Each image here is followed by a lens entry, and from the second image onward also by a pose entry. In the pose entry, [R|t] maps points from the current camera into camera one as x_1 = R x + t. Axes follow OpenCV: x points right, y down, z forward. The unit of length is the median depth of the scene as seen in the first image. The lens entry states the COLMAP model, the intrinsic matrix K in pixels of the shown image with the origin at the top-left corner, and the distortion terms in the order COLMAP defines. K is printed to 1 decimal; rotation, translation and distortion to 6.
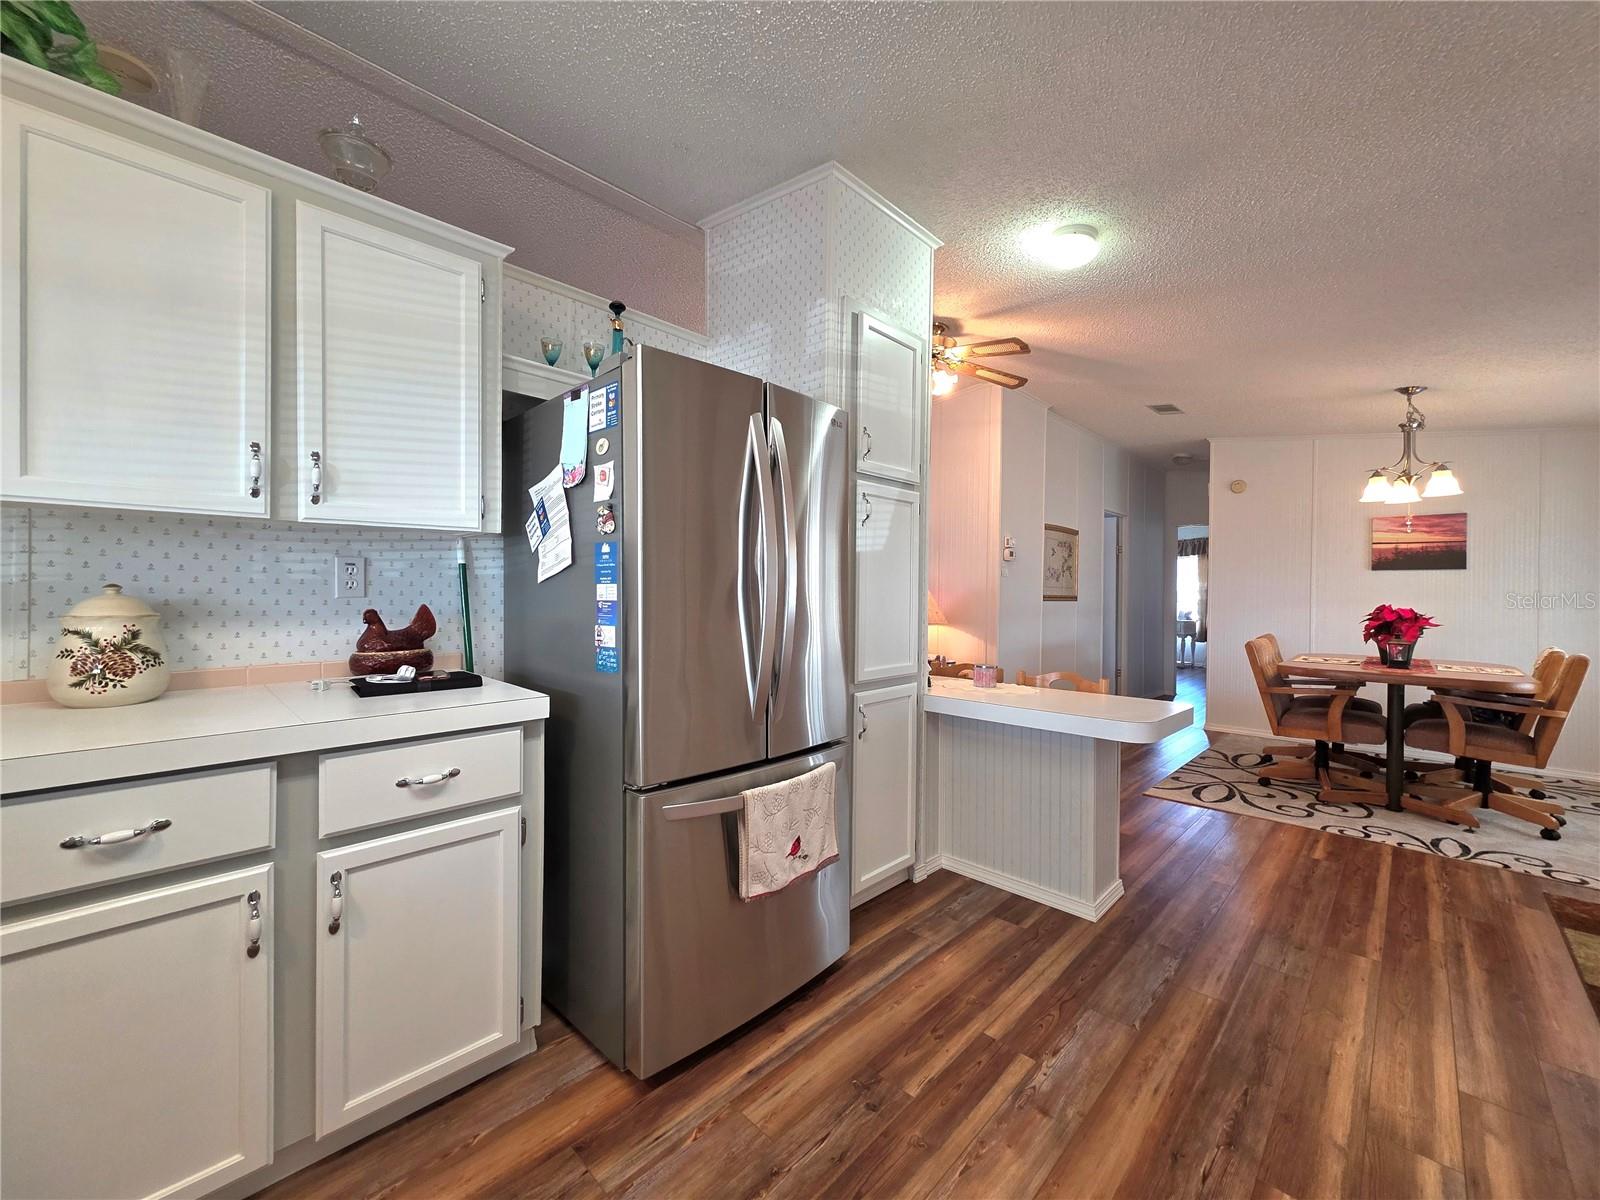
lens RADIAL K [[637.7, 0, 795.1], [0, 637.7, 593.6], [0, 0, 1]] dist [0.000312, 0.000731]
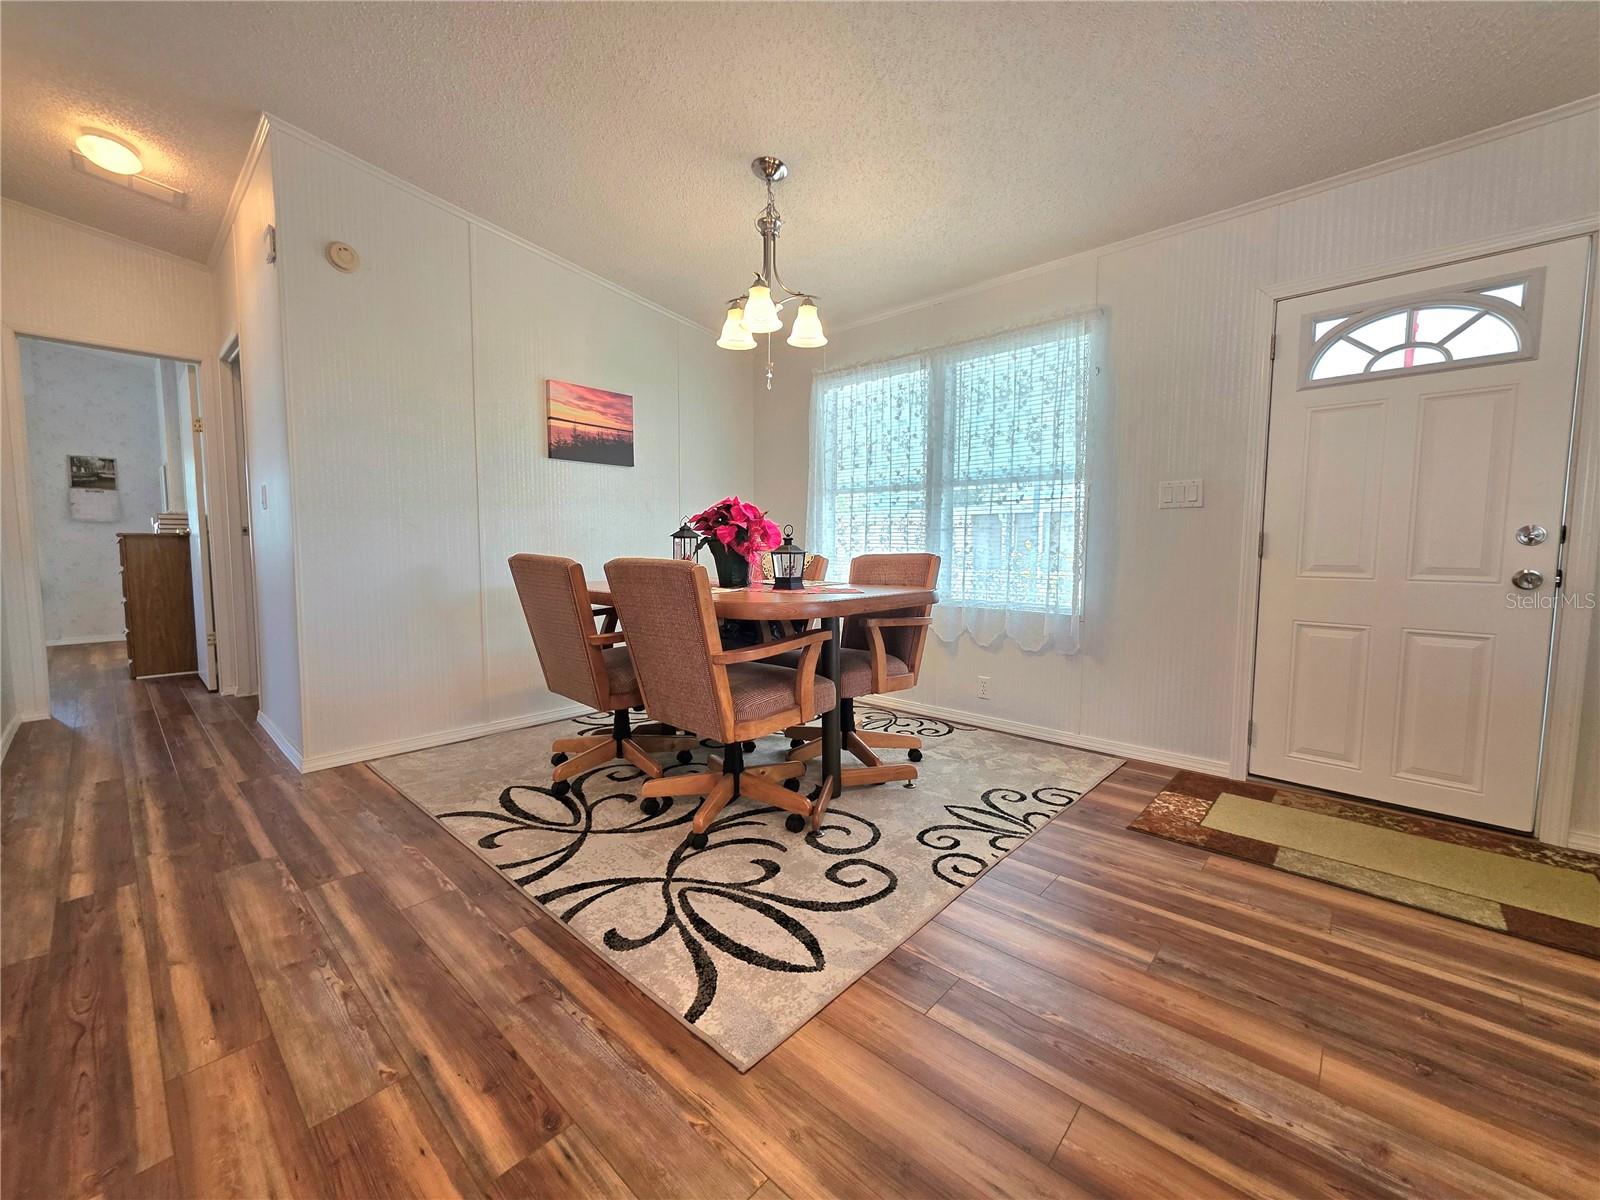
lens RADIAL K [[637.7, 0, 801.9], [0, 637.7, 595.9], [0, 0, 1]] dist [0.000312, 0.000731]
pose [[-0.038658, -0.092543, 0.994958, 0.336894], [-0.001957, 0.995707, 0.092536, 0.076817], [-0.999251, 0.001630, -0.038673, 1.258415]]
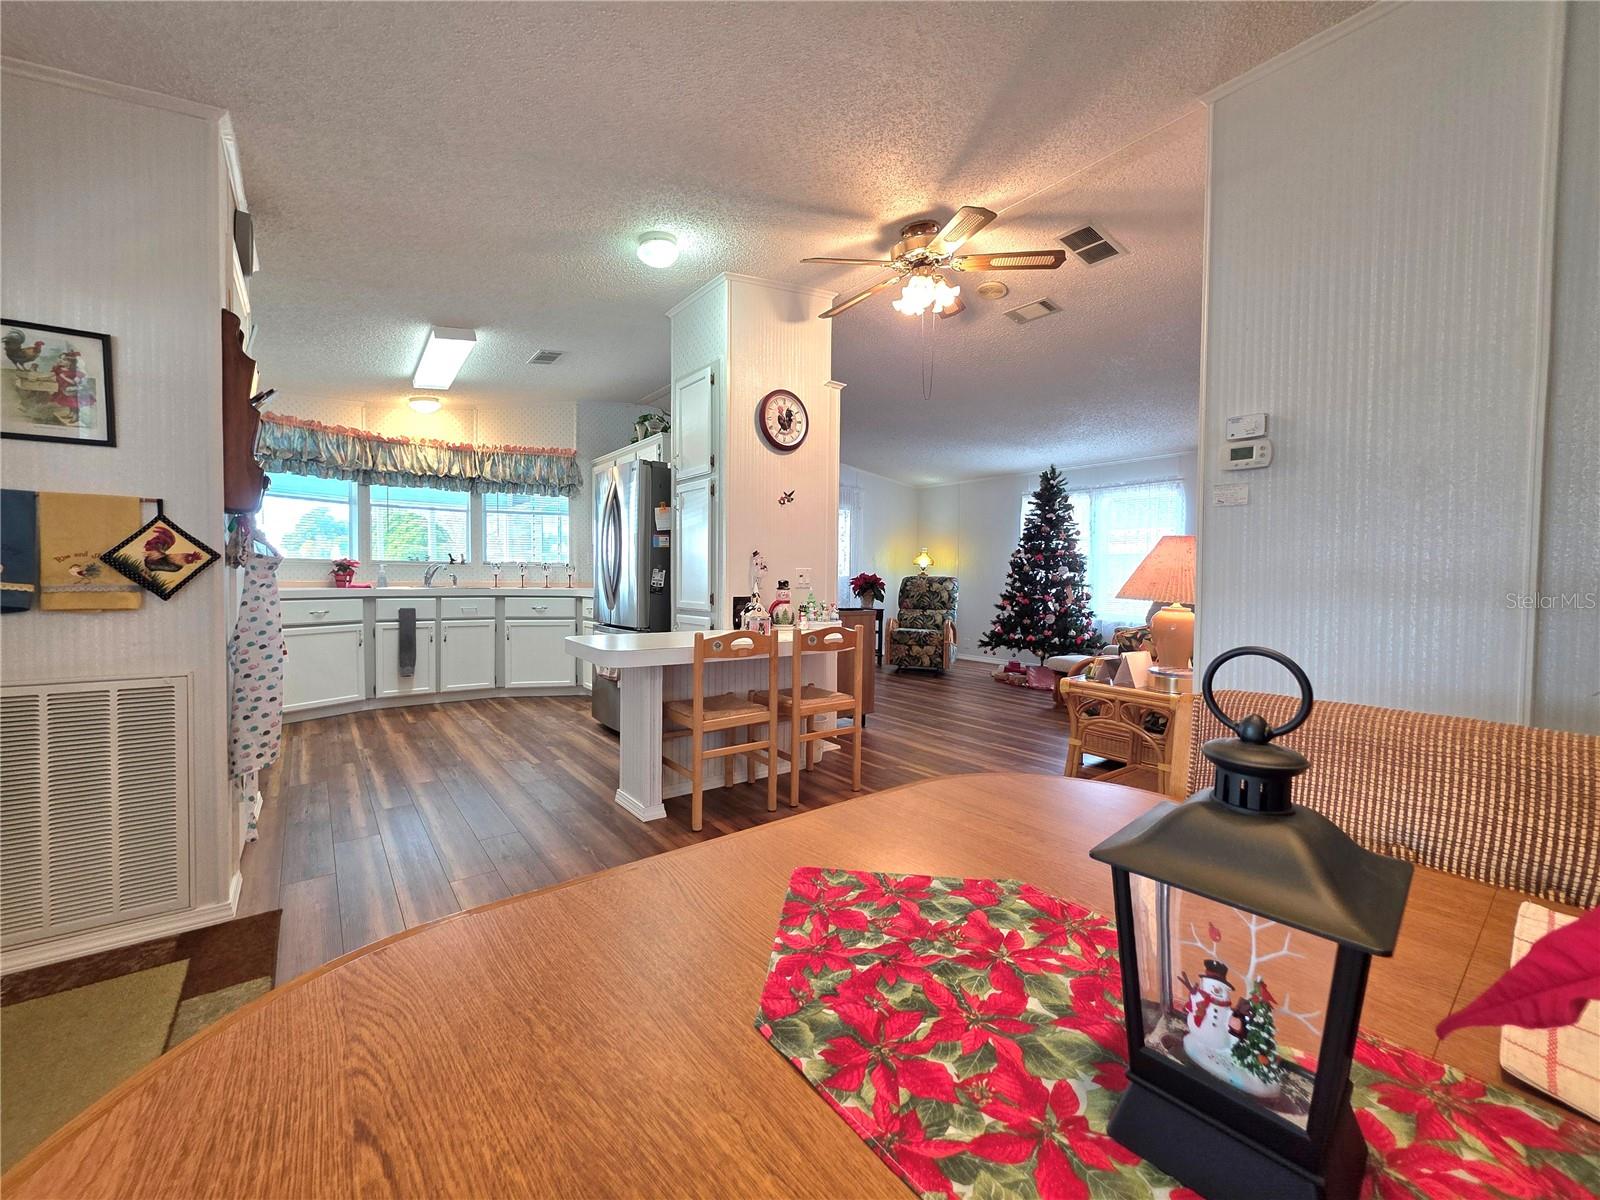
lens RADIAL K [[637.7, 0, 805.8], [0, 637.7, 594.0], [0, 0, 1]] dist [0.000312, 0.000731]
pose [[-0.135049, 0.016265, -0.990705, 1.291796], [-0.017124, 0.999678, 0.018747, 0.050555], [0.990691, 0.019497, -0.134727, 1.183018]]
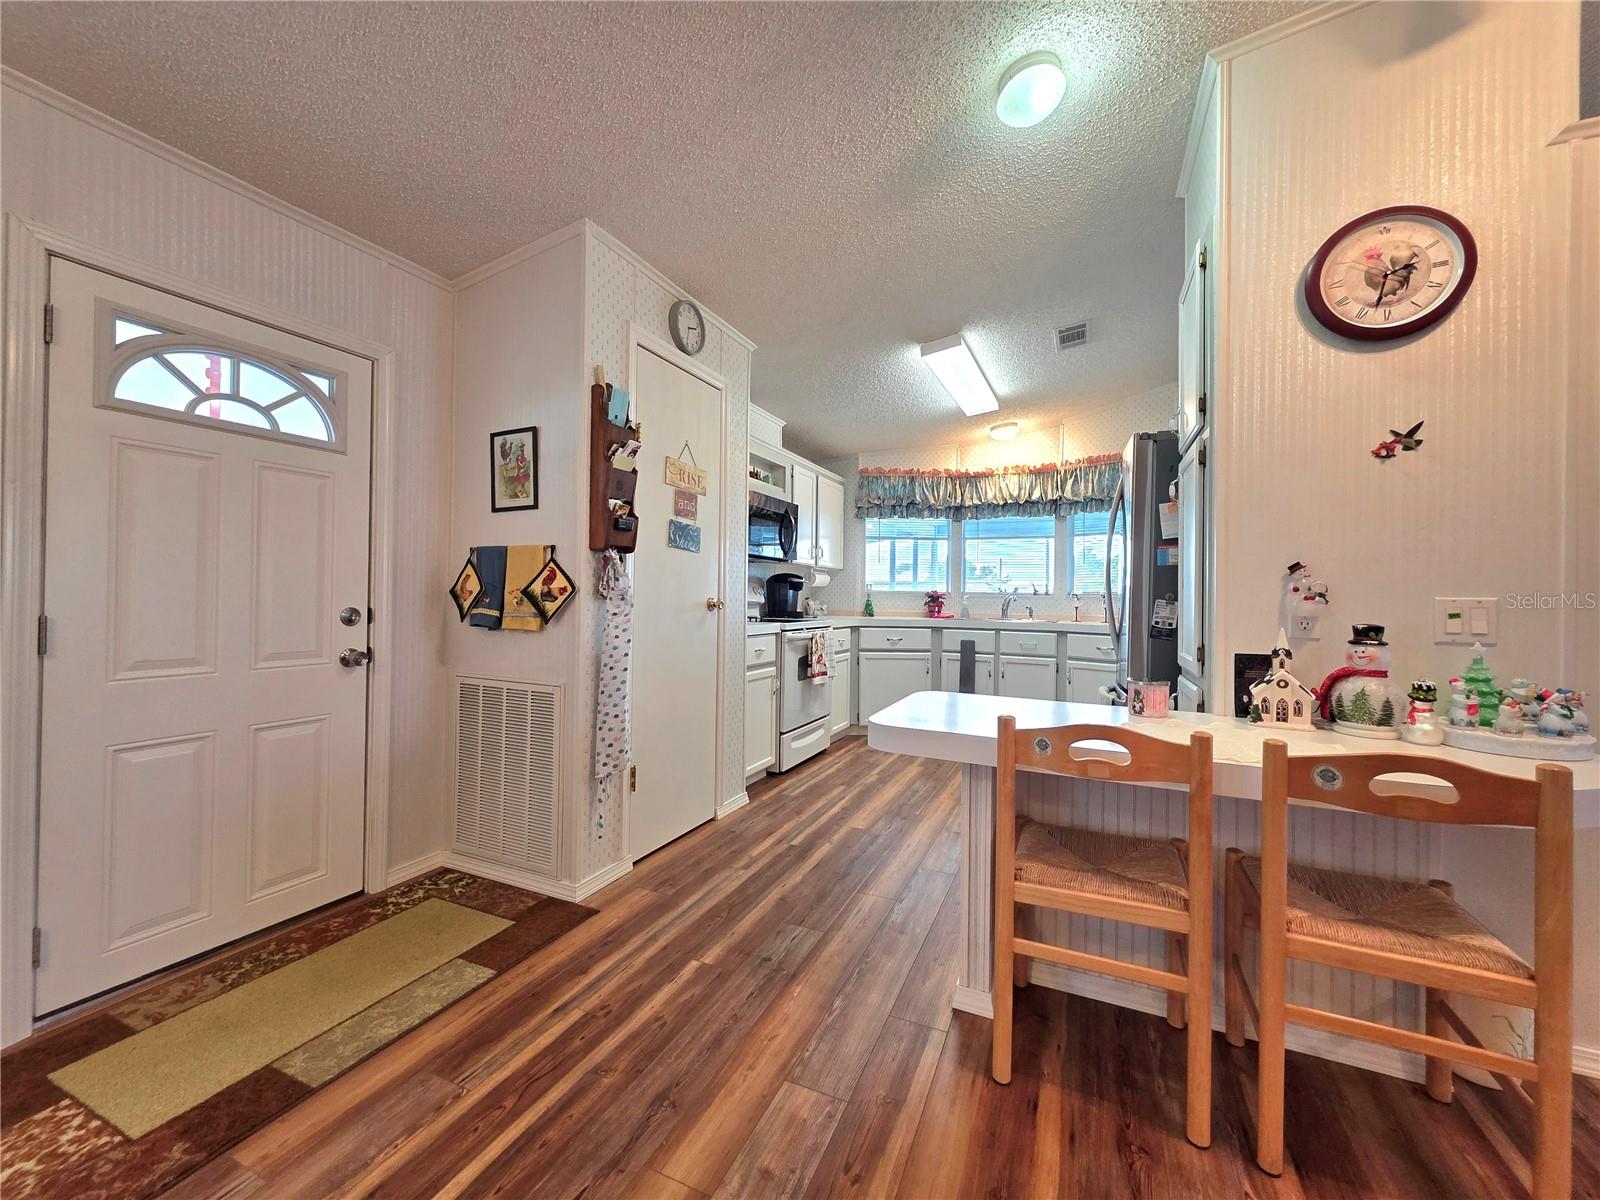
lens RADIAL K [[637.7, 0, 802.6], [0, 637.7, 594.8], [0, 0, 1]] dist [0.000312, 0.000731]
pose [[-0.938228, -0.026257, -0.345020, 0.759248], [-0.026361, 0.999643, -0.004390, 0.038160], [0.345012, 0.004976, -0.938585, 1.318717]]
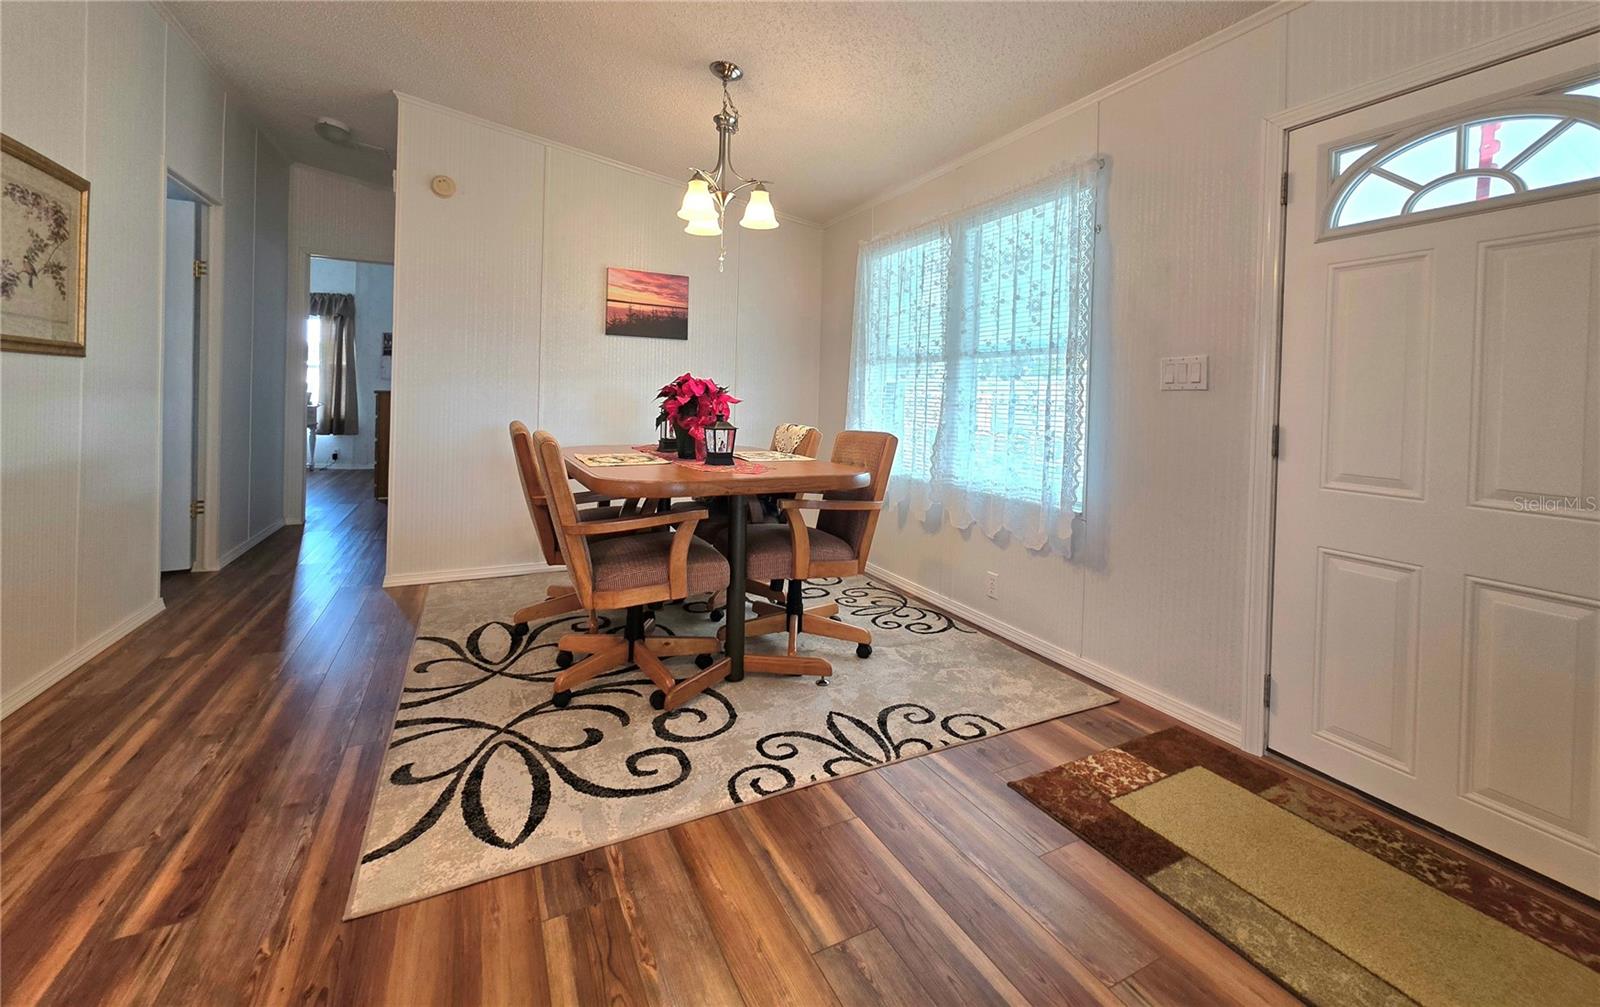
lens RADIAL K [[636.8, 0, 803.4], [0, 636.8, 405.6], [0, 0, 1]] dist [0.001313, 0.000254]
pose [[0.316595, -0.015536, 0.948434, 0.398619], [-0.020655, 0.999516, 0.023268, 0.044467], [-0.948336, -0.026957, 0.316121, 0.867624]]
